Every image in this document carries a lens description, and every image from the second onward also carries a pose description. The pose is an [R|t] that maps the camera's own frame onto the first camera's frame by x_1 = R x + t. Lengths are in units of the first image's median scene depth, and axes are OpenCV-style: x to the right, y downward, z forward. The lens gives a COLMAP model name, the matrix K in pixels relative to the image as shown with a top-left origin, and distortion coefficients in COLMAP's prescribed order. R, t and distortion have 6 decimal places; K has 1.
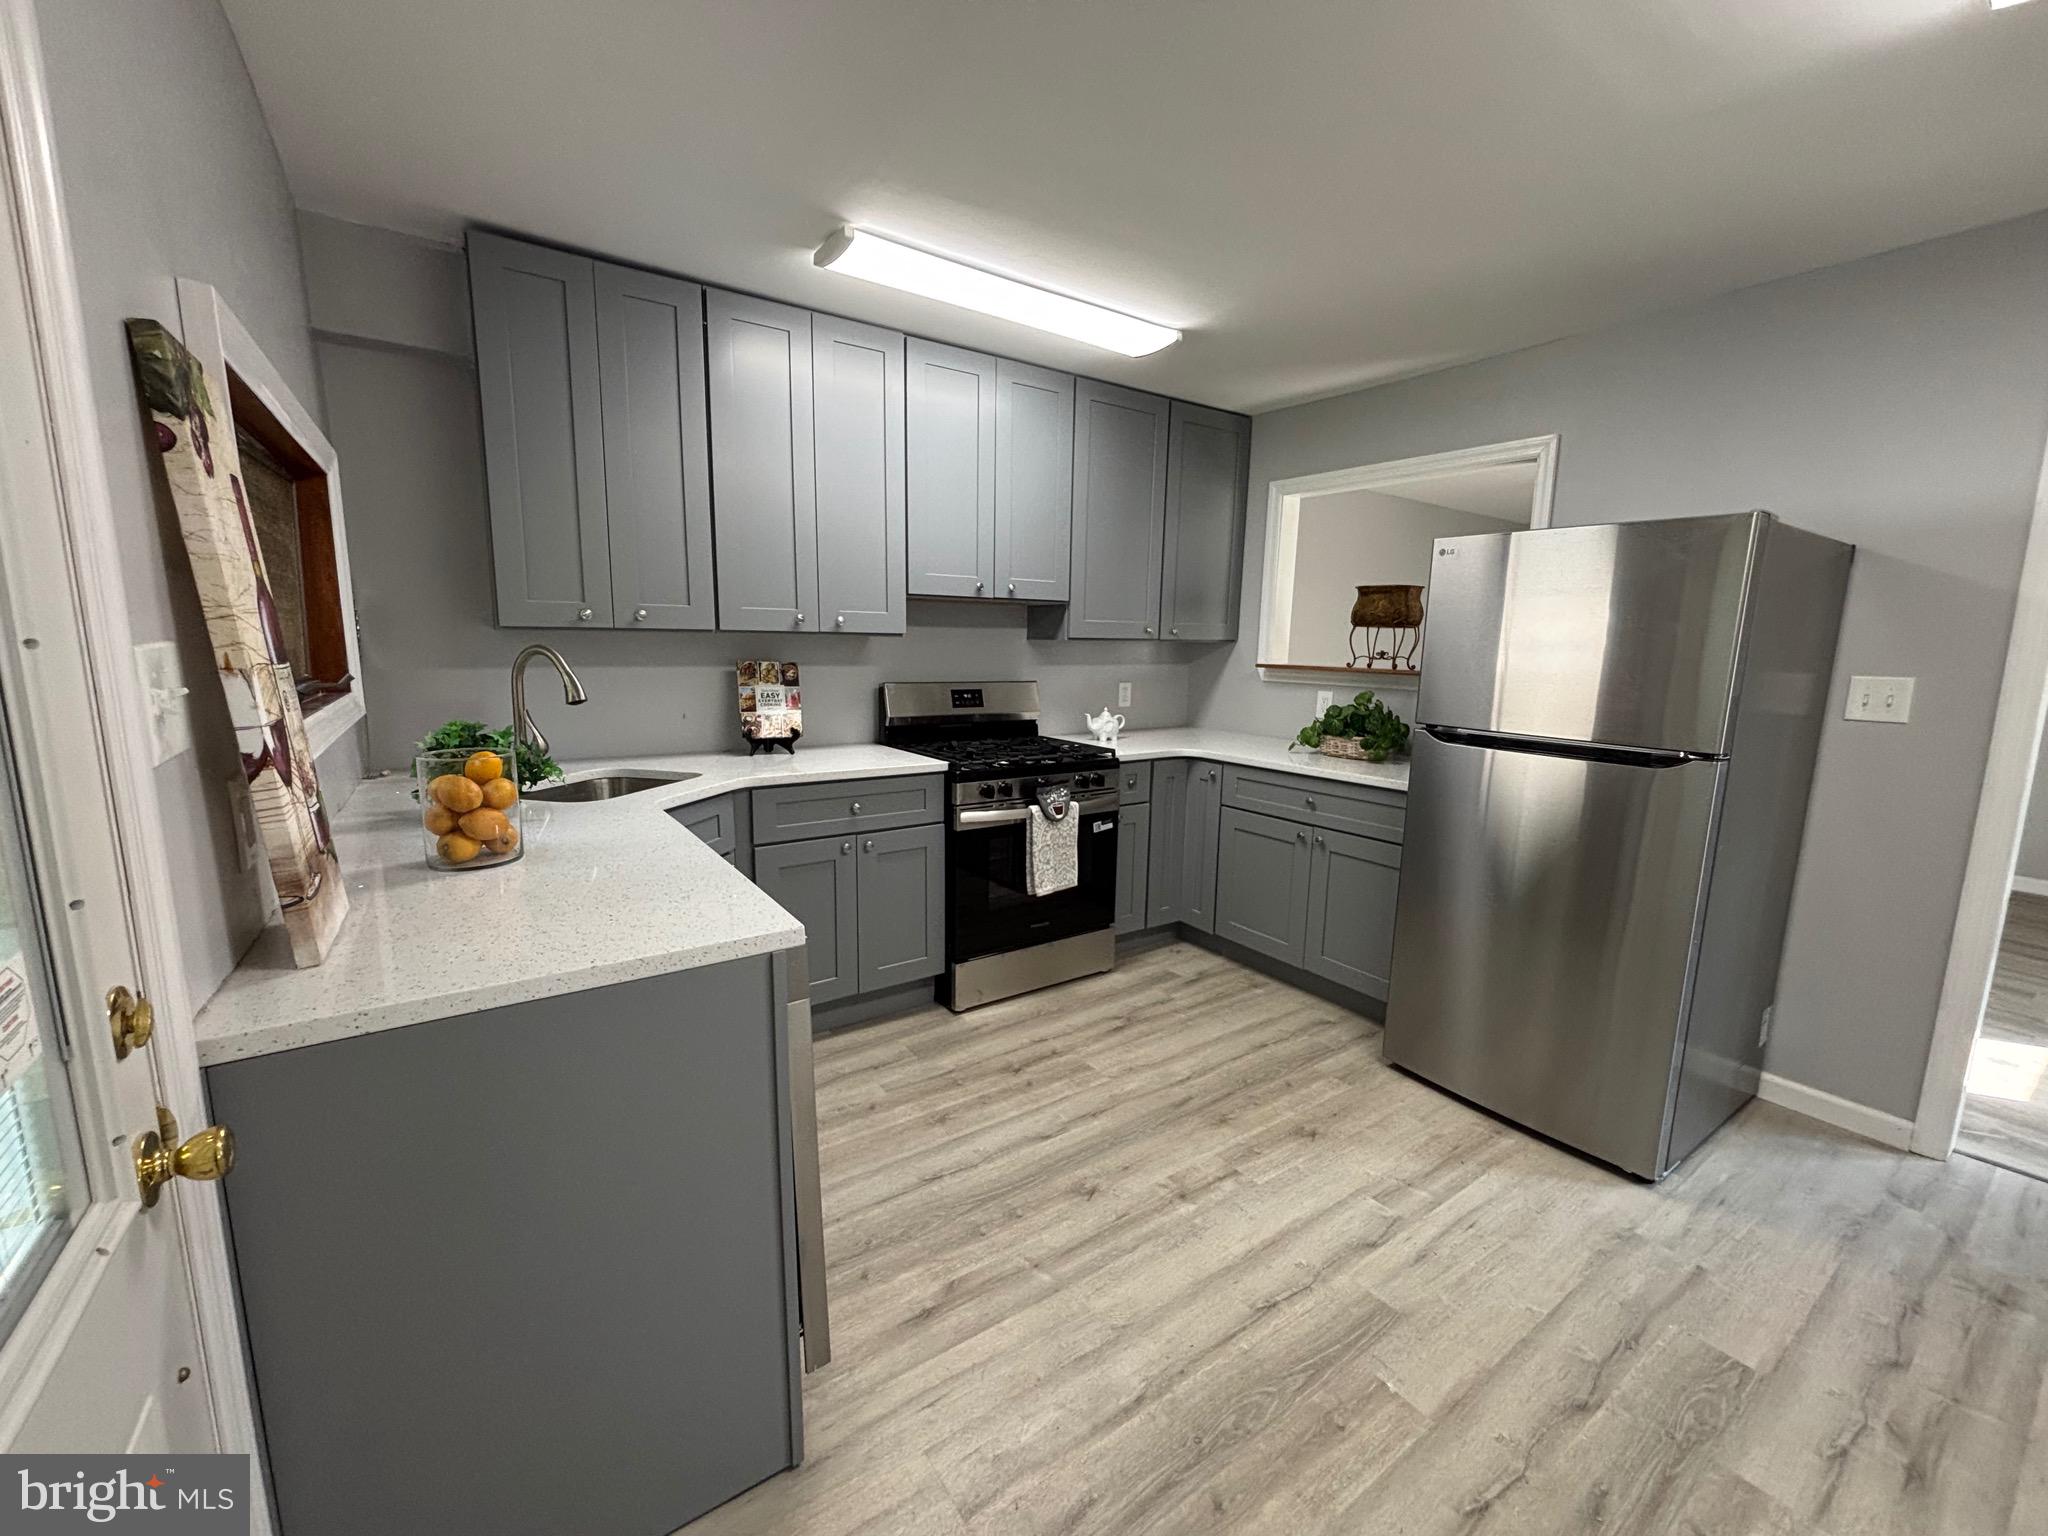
lens RADIAL K [[823.4, 0, 1025.7], [0, 823.4, 772.8], [0, 0, 1]] dist [-0.009570, 0.006075]
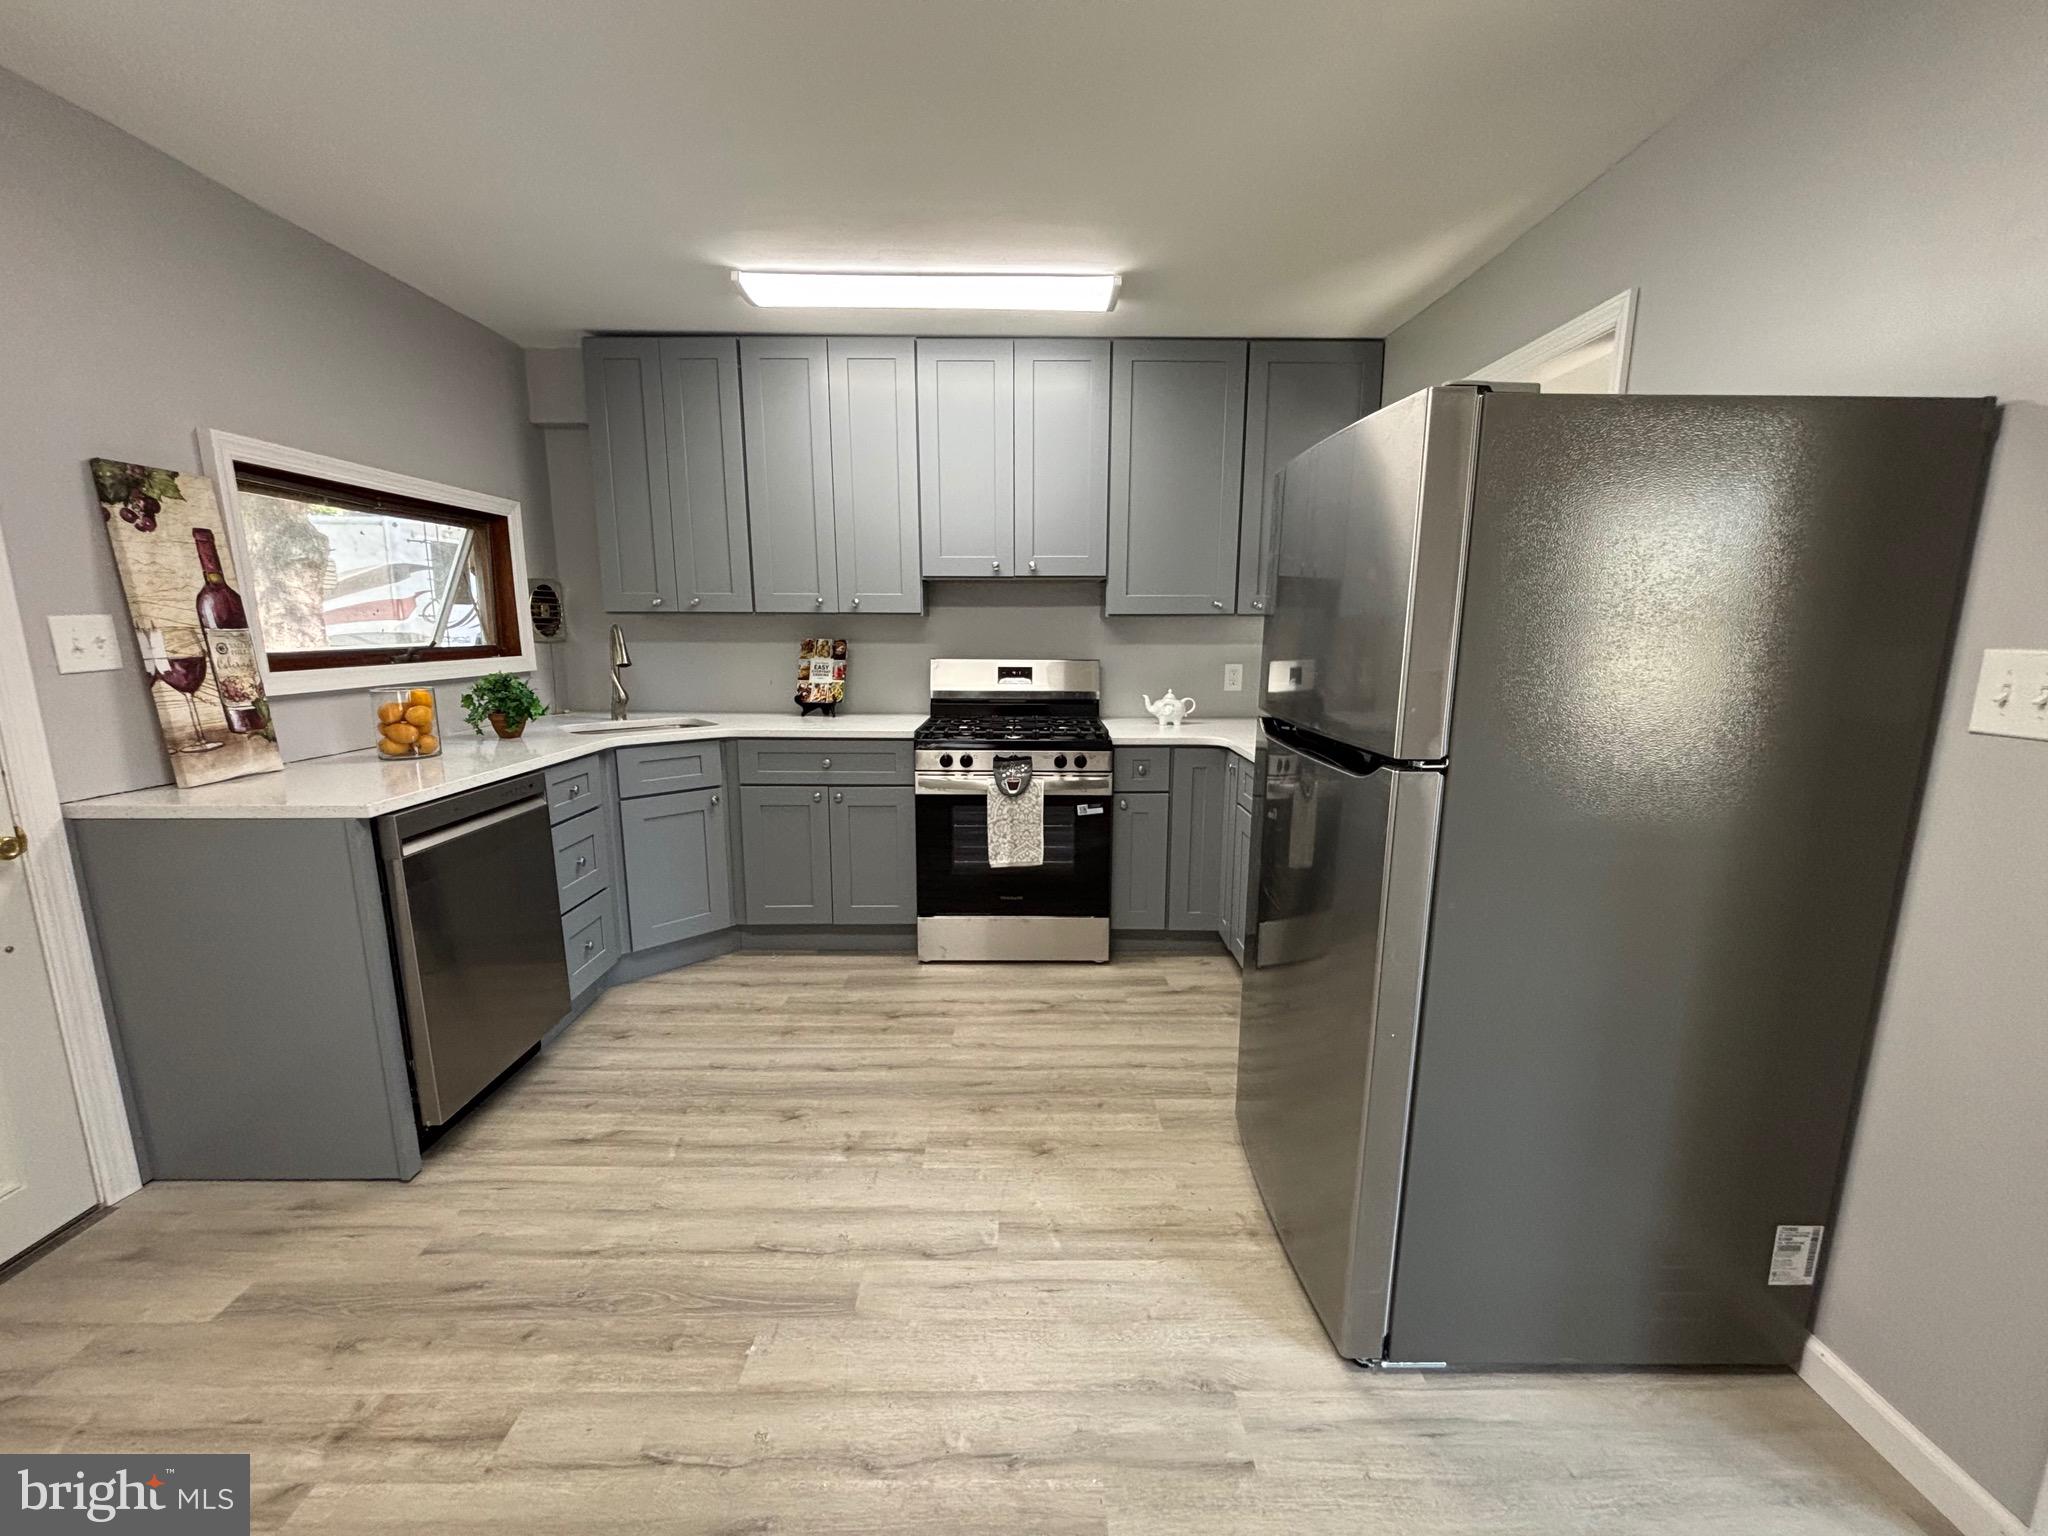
lens RADIAL K [[821.5, 0, 1028.1], [0, 821.5, 774.1], [0, 0, 1]] dist [-0.002047, -0.000090]
pose [[0.828324, 0.086844, -0.553478, 0.651411], [-0.079797, 0.996129, 0.036877, -0.007332], [0.554538, 0.013620, 0.832047, 0.185368]]
